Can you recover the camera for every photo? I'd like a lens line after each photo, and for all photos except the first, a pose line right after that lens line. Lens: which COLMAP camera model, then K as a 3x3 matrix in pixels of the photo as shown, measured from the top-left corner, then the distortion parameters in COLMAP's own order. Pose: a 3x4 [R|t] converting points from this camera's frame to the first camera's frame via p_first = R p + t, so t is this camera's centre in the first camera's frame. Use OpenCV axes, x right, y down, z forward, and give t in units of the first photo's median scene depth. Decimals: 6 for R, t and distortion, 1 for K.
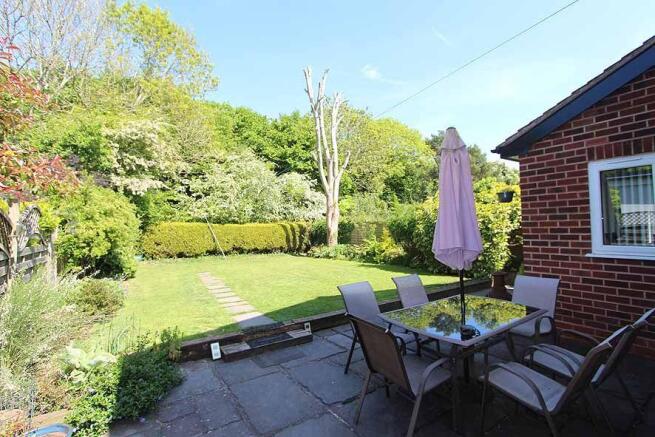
lens RADIAL K [[298.7, 0, 327.2], [0, 298.7, 221.2], [0, 0, 1]] dist [-0.020600, -0.000605]
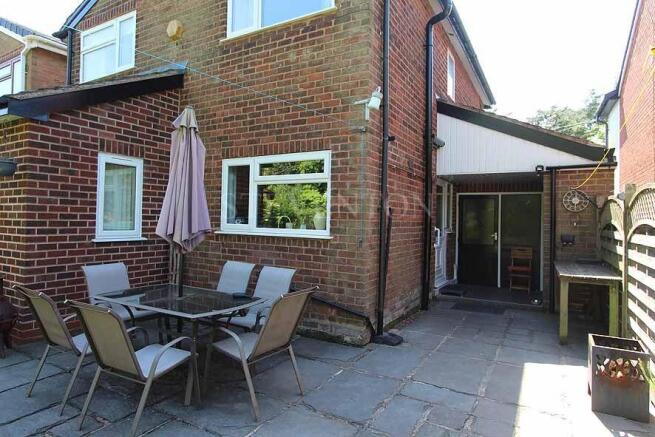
lens RADIAL K [[388.4, 0, 327.4], [0, 388.4, 219.1], [0, 0, 1]] dist [0.000703, 0.000084]
pose [[-0.448812, 0.012812, 0.893534, -0.310929], [-0.027577, 0.999222, -0.028179, 0.024325], [-0.893200, -0.037288, -0.448110, 0.385752]]
